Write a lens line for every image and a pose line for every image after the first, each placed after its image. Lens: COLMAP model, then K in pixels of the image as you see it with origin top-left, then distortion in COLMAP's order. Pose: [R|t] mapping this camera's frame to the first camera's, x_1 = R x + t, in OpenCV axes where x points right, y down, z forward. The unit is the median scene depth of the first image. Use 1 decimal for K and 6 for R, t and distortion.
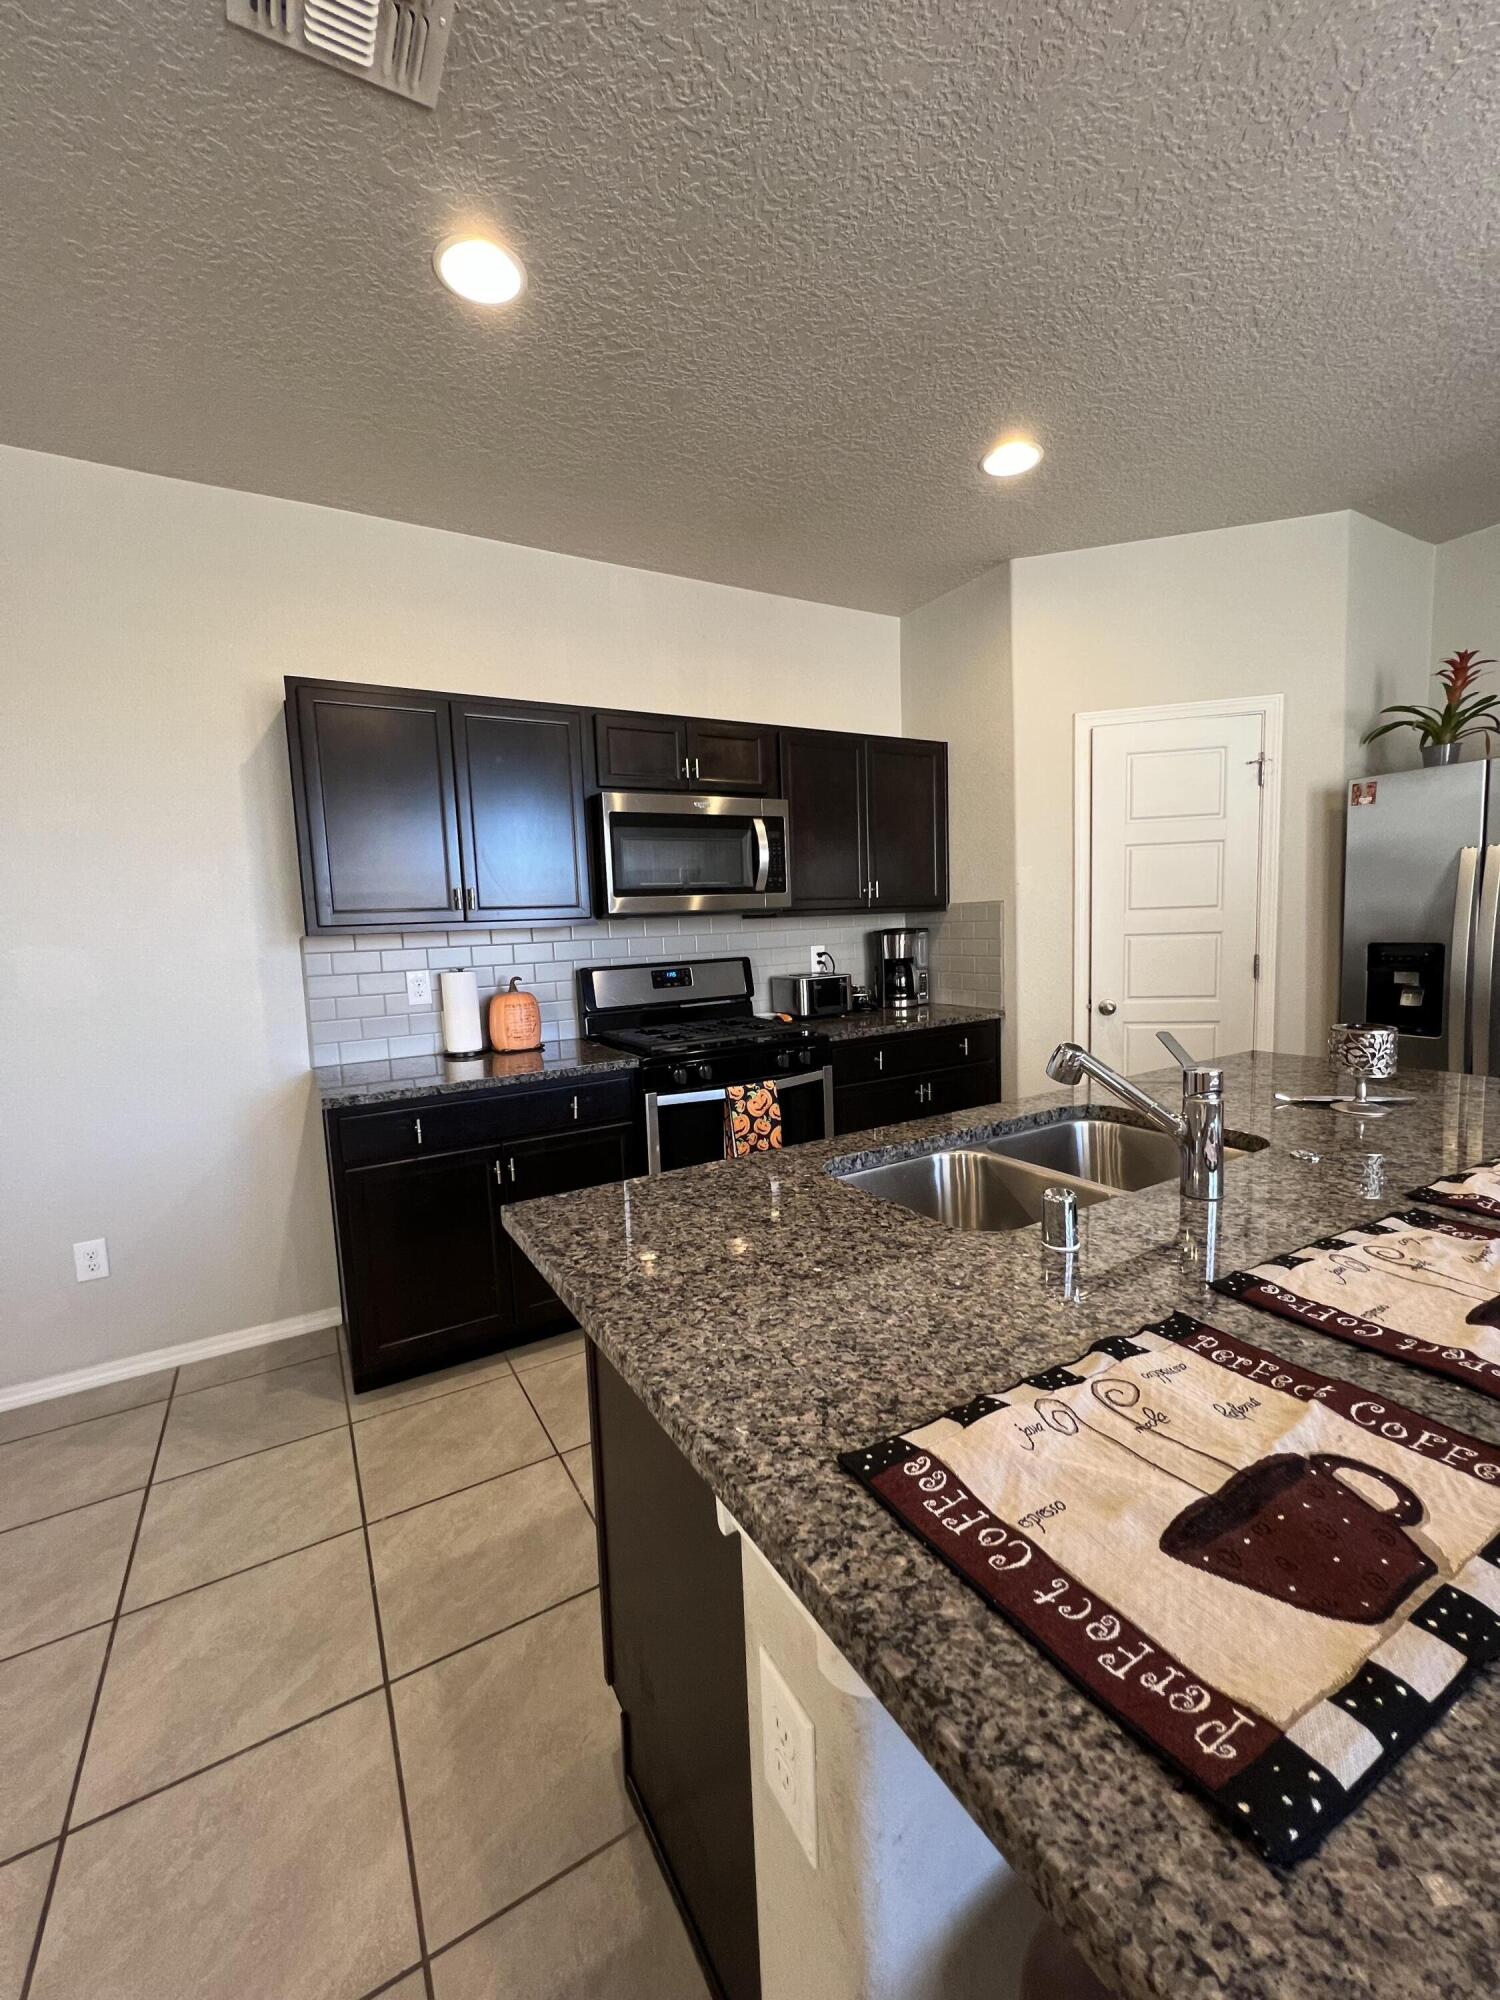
lens RADIAL K [[802.4, 0, 749.7], [0, 802.4, 1003.8], [0, 0, 1]] dist [-0.000620, 0.000413]
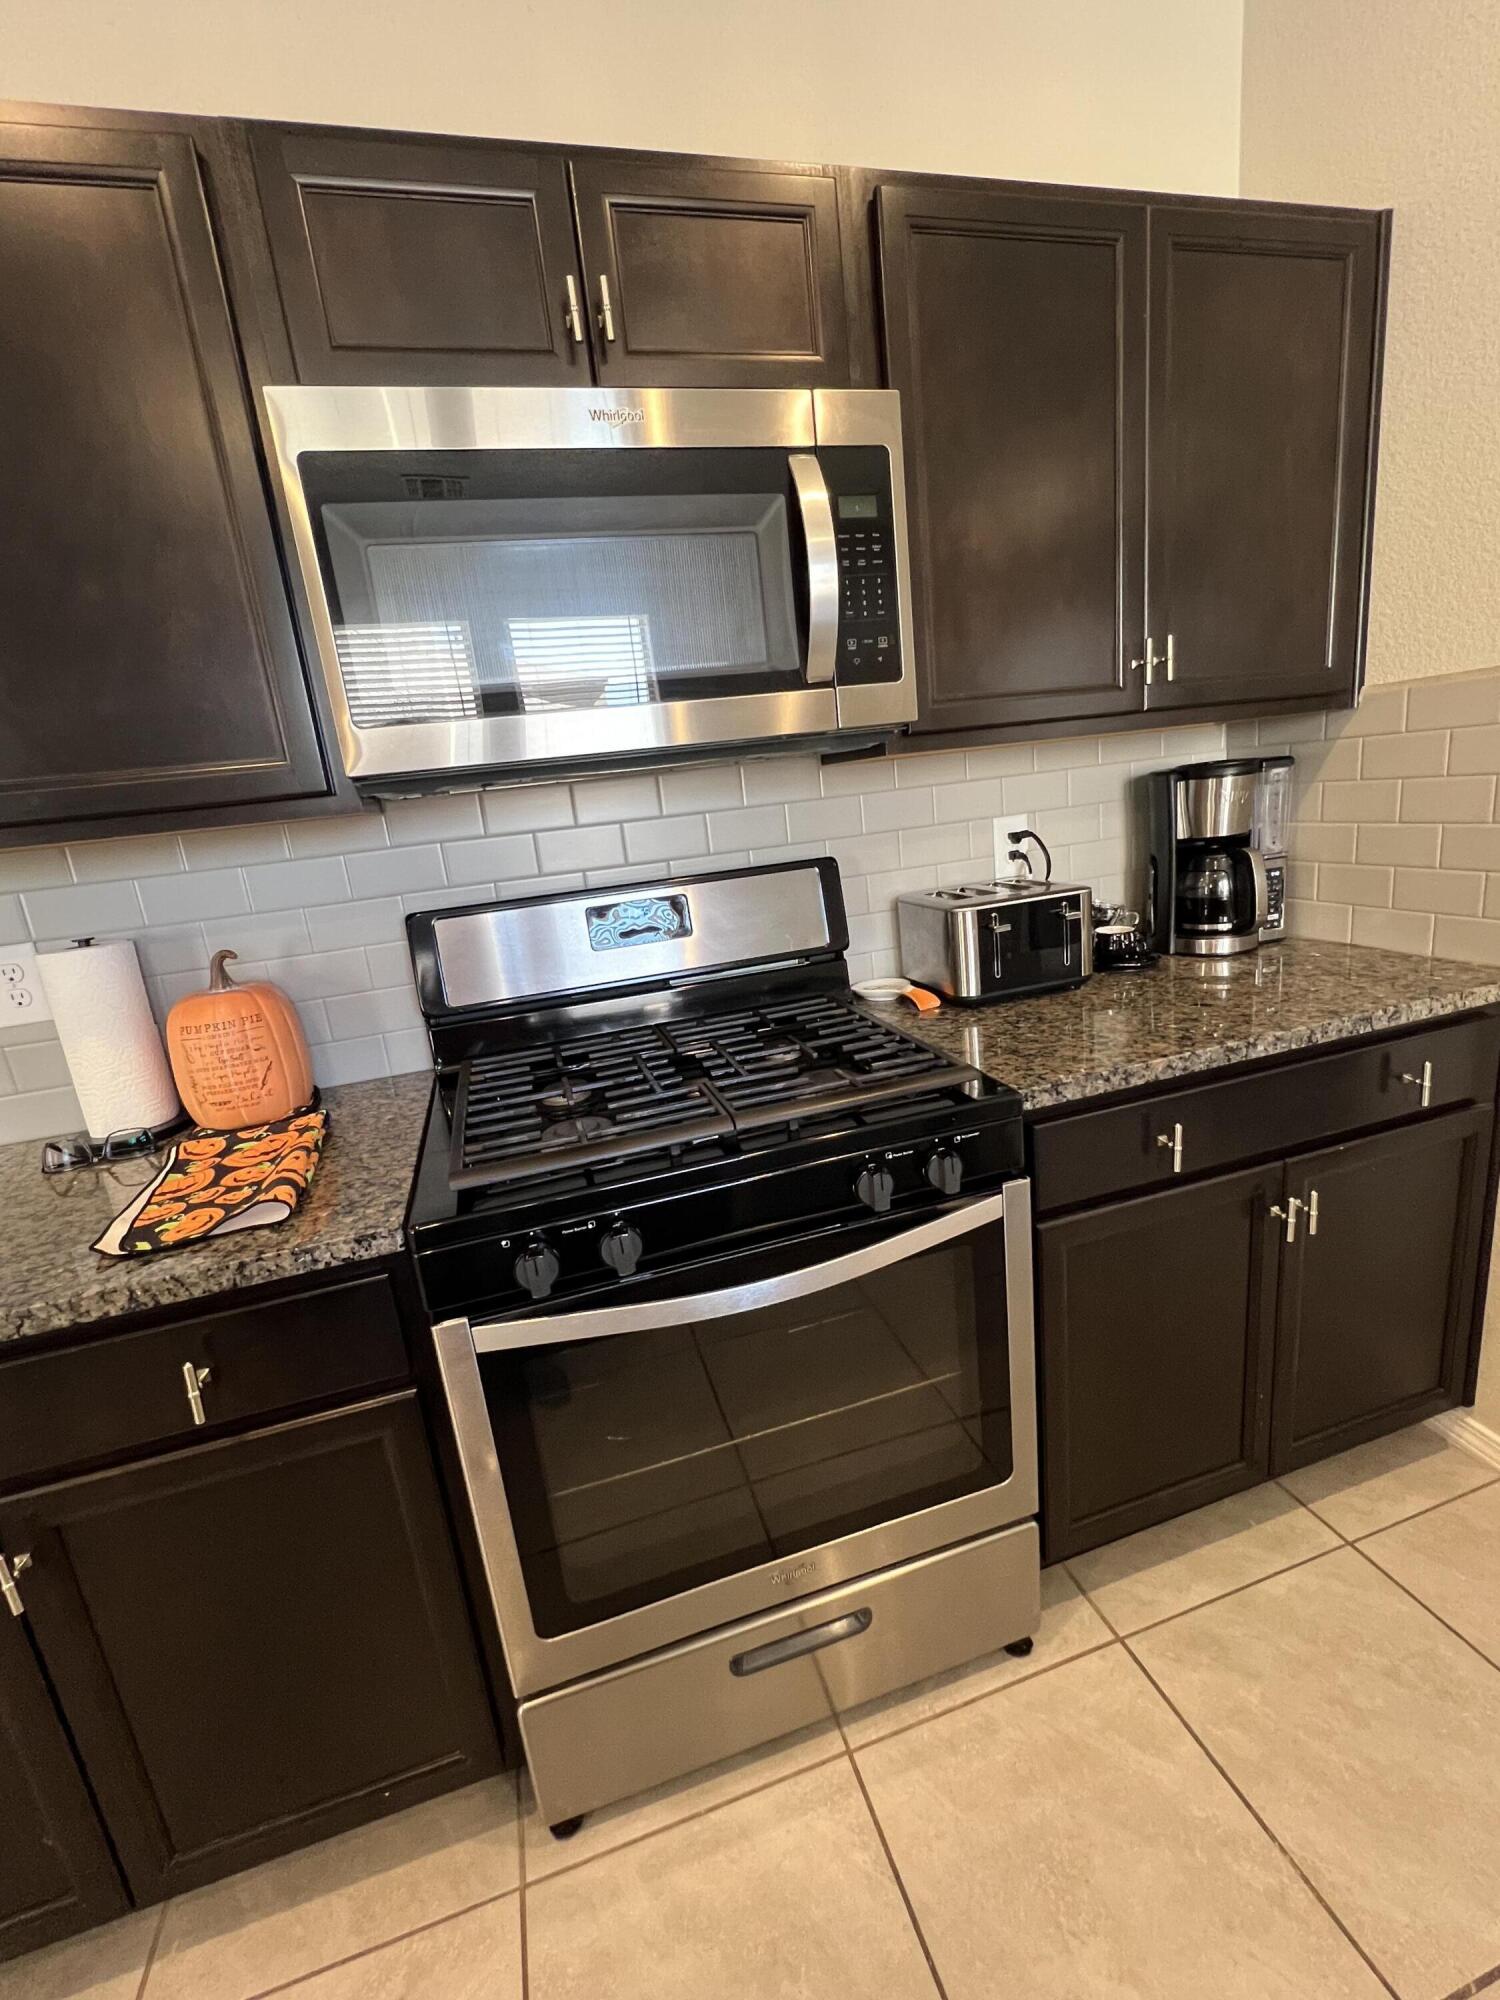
lens RADIAL K [[883.7, 0, 741.2], [0, 883.7, 997.7], [0, 0, 1]] dist [-0.008057, 0.000080]
pose [[0.969420, -0.004167, -0.245371, 0.071552], [0.040977, 0.988567, 0.145105, -0.059801], [0.241961, -0.150722, 0.958508, 0.586409]]
